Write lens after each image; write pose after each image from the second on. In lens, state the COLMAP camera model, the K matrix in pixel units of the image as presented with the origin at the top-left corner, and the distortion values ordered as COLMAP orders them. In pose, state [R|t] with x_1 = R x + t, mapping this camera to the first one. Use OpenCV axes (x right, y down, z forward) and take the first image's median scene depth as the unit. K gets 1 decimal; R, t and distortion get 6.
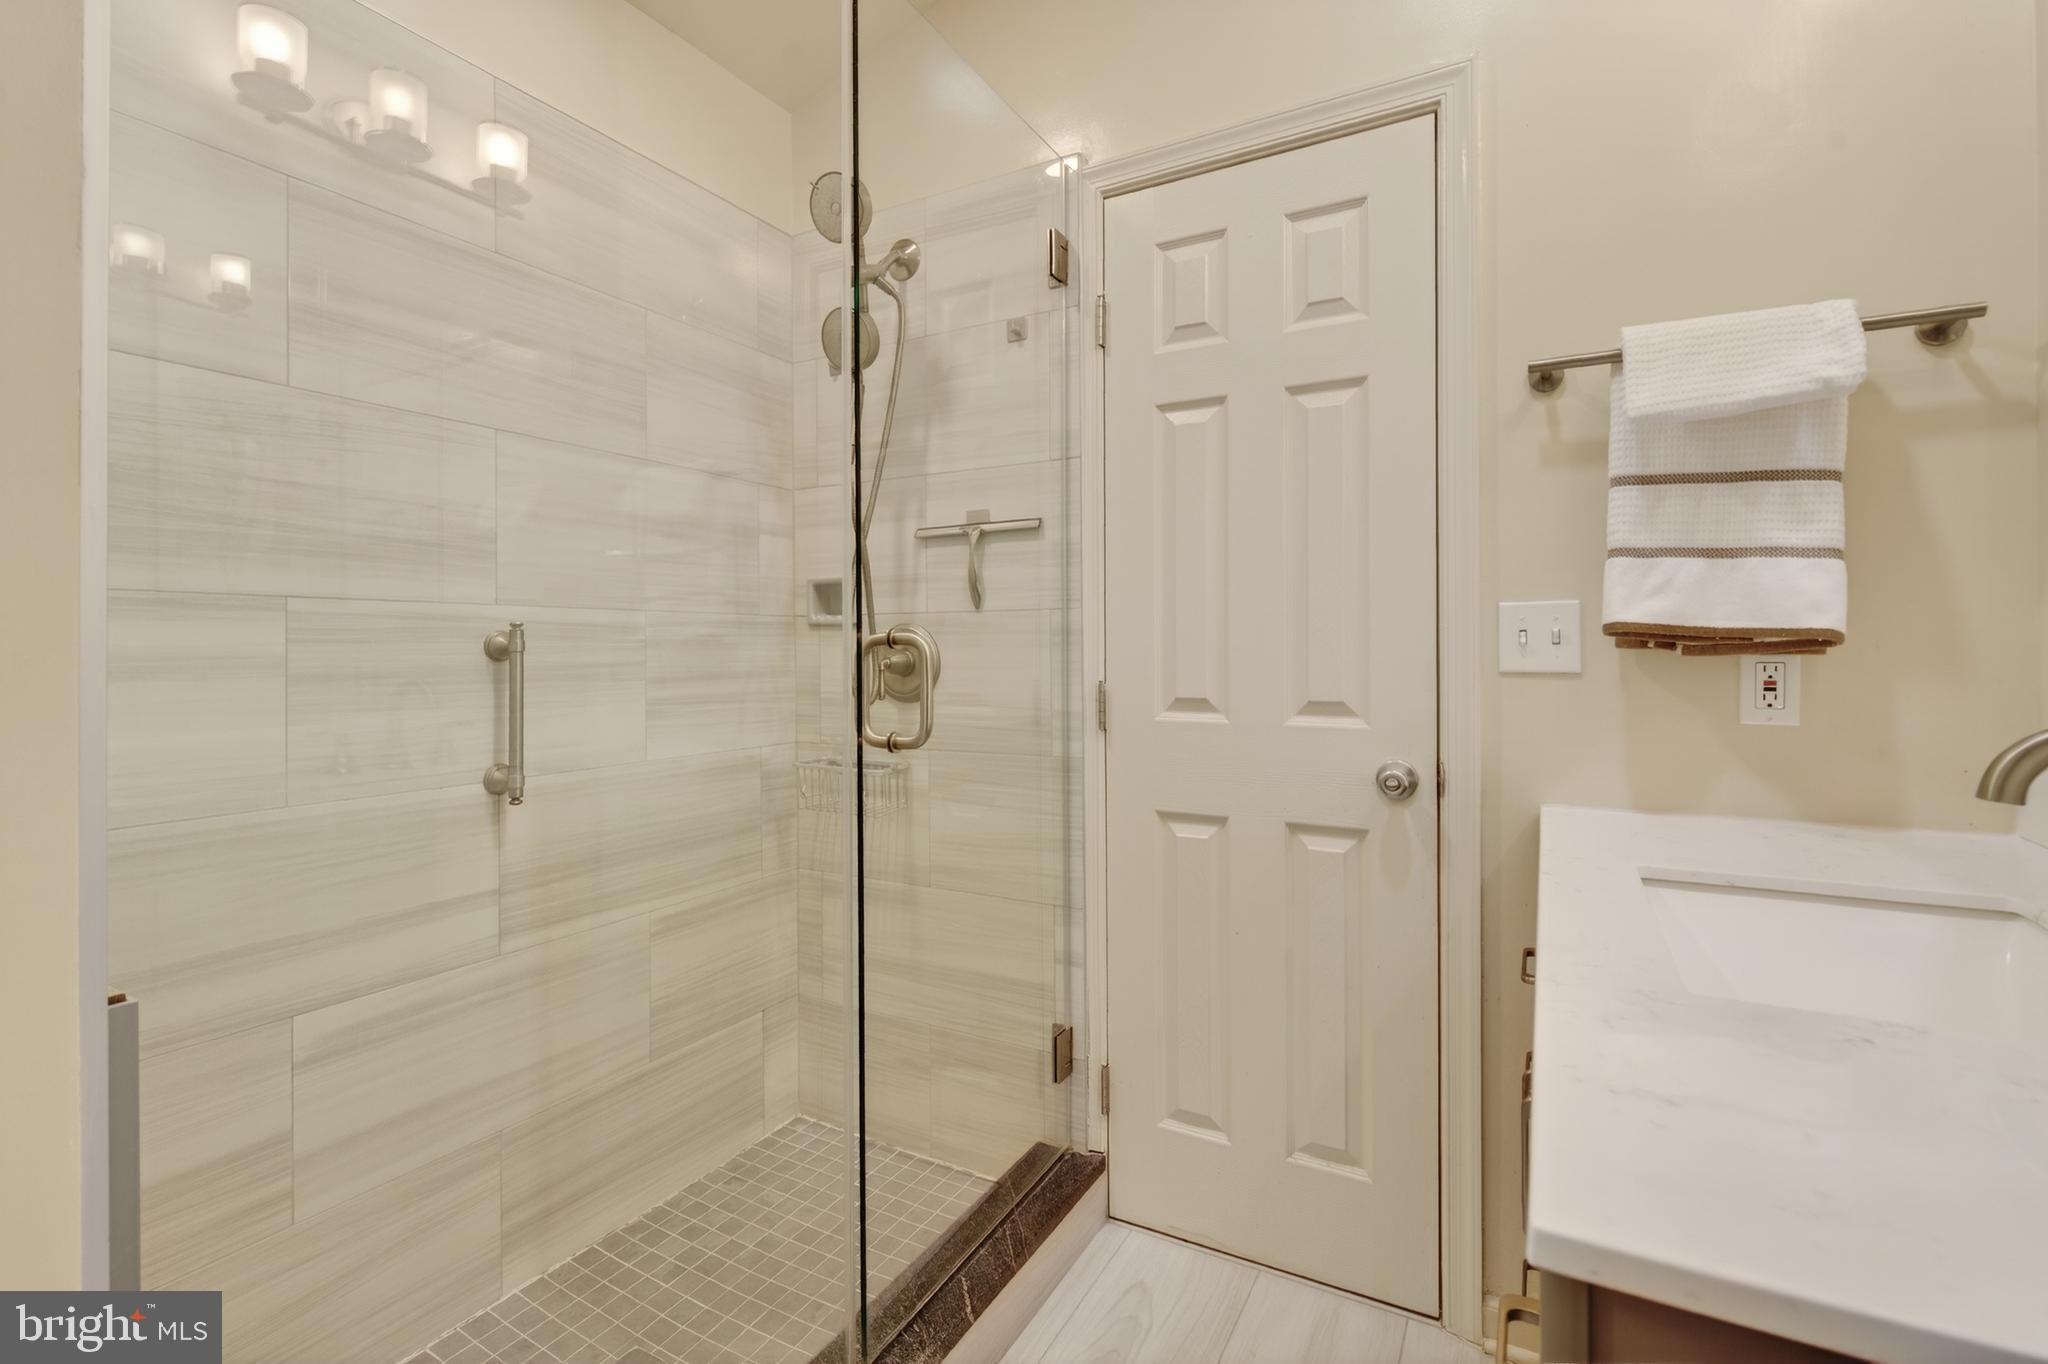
lens RADIAL K [[929.4, 0, 1025.8], [0, 929.4, 655.4], [0, 0, 1]] dist [0.000074, -0.000587]
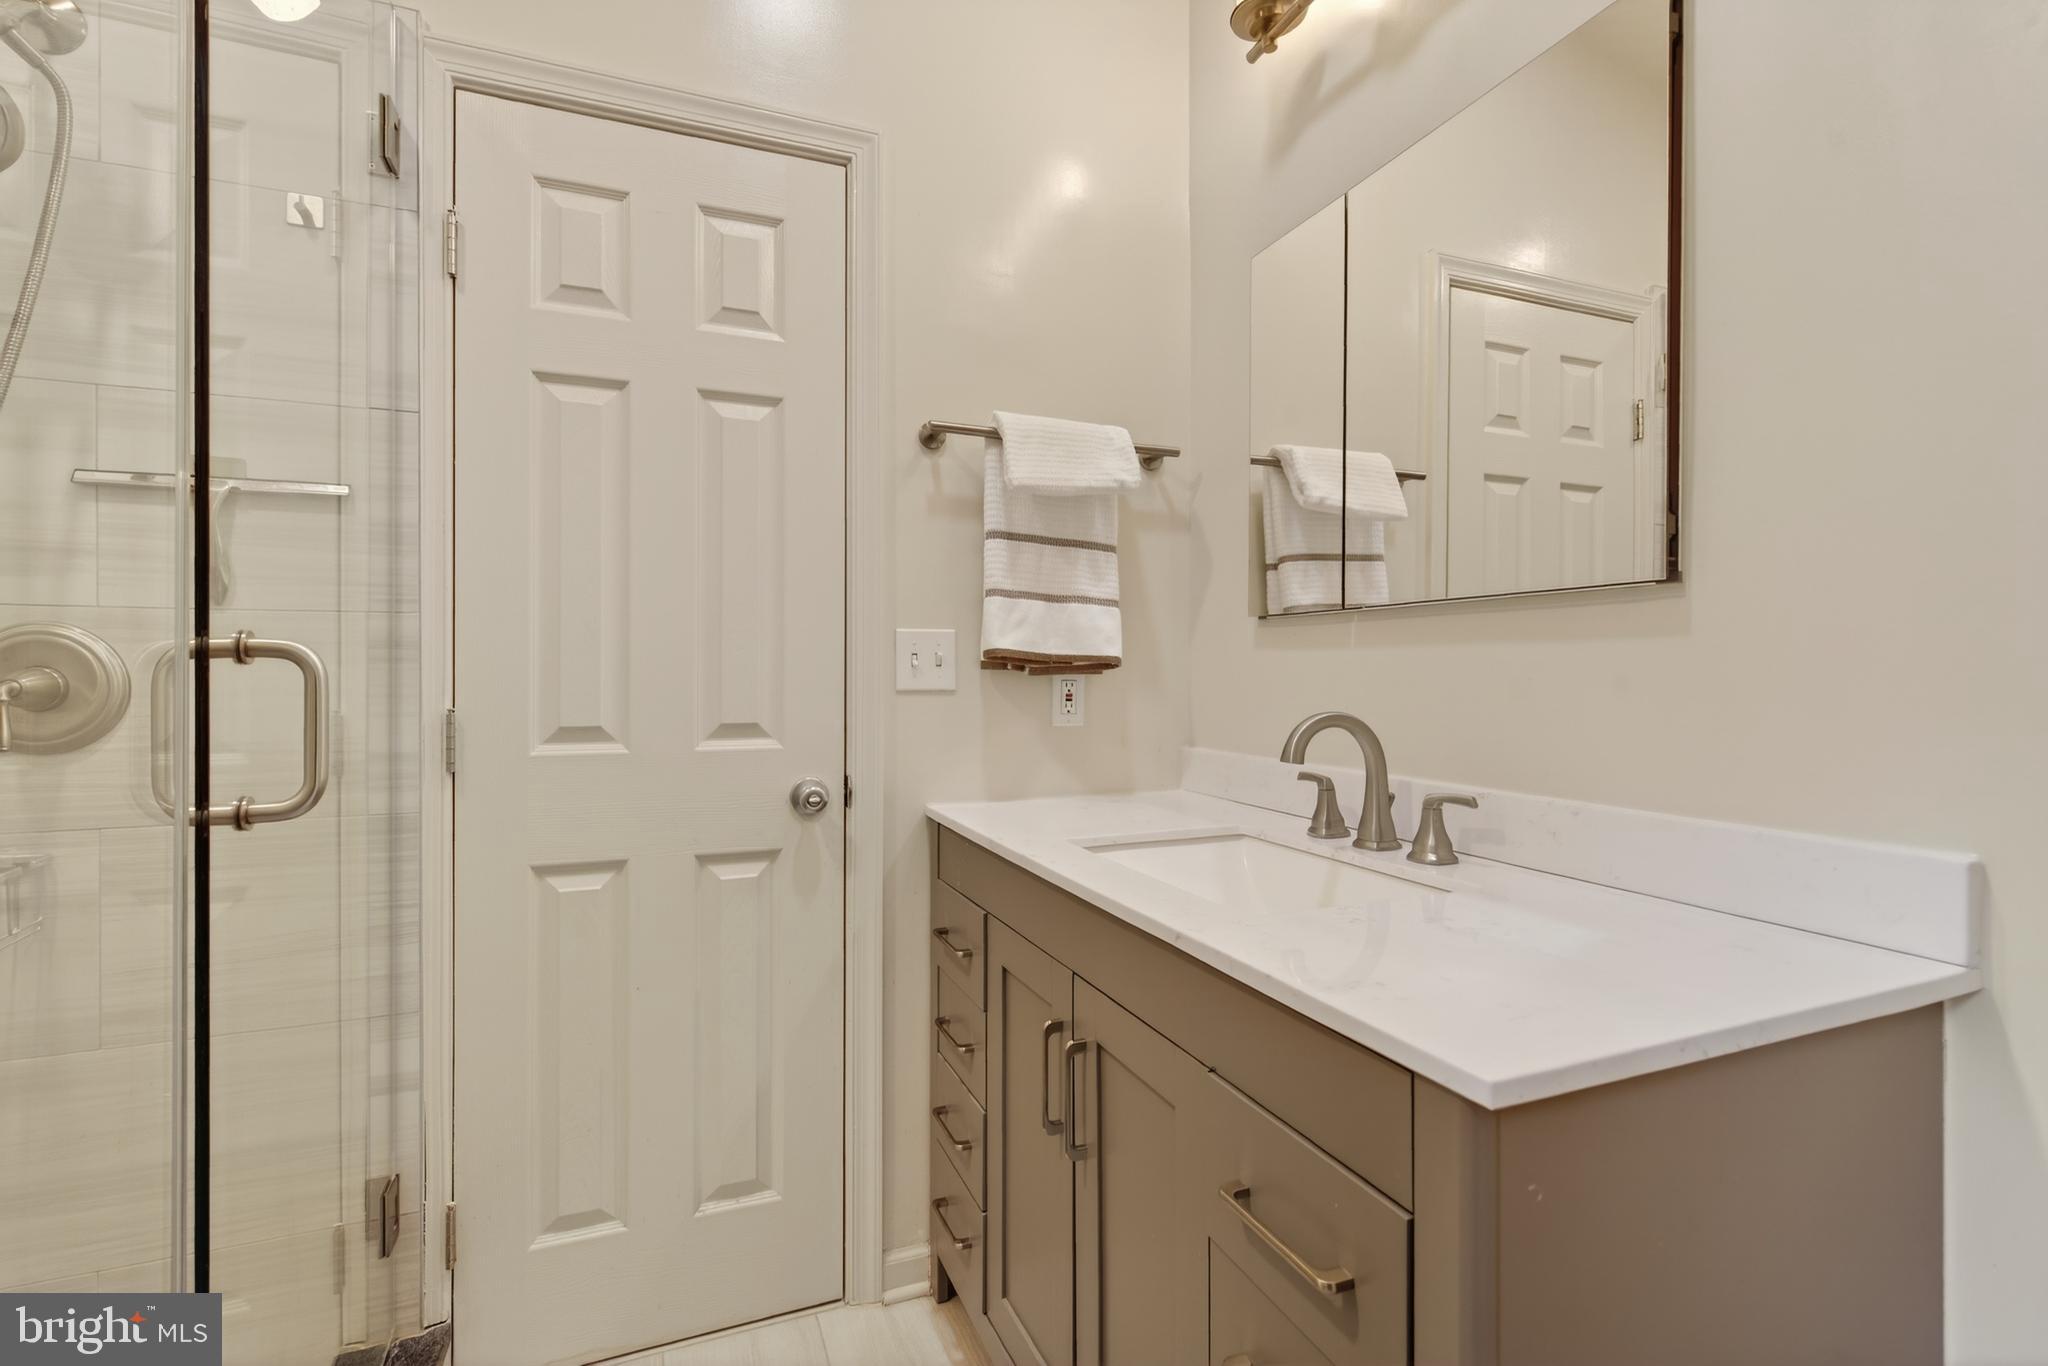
lens RADIAL K [[943.9, 0, 1026.1], [0, 943.9, 672.3], [0, 0, 1]] dist [-0.002807, -0.001326]
pose [[0.621978, 0.000789, 0.783035, -0.268383], [0.000266, 0.999999, -0.001219, -0.002384], [-0.783035, 0.000967, 0.621977, 0.158451]]
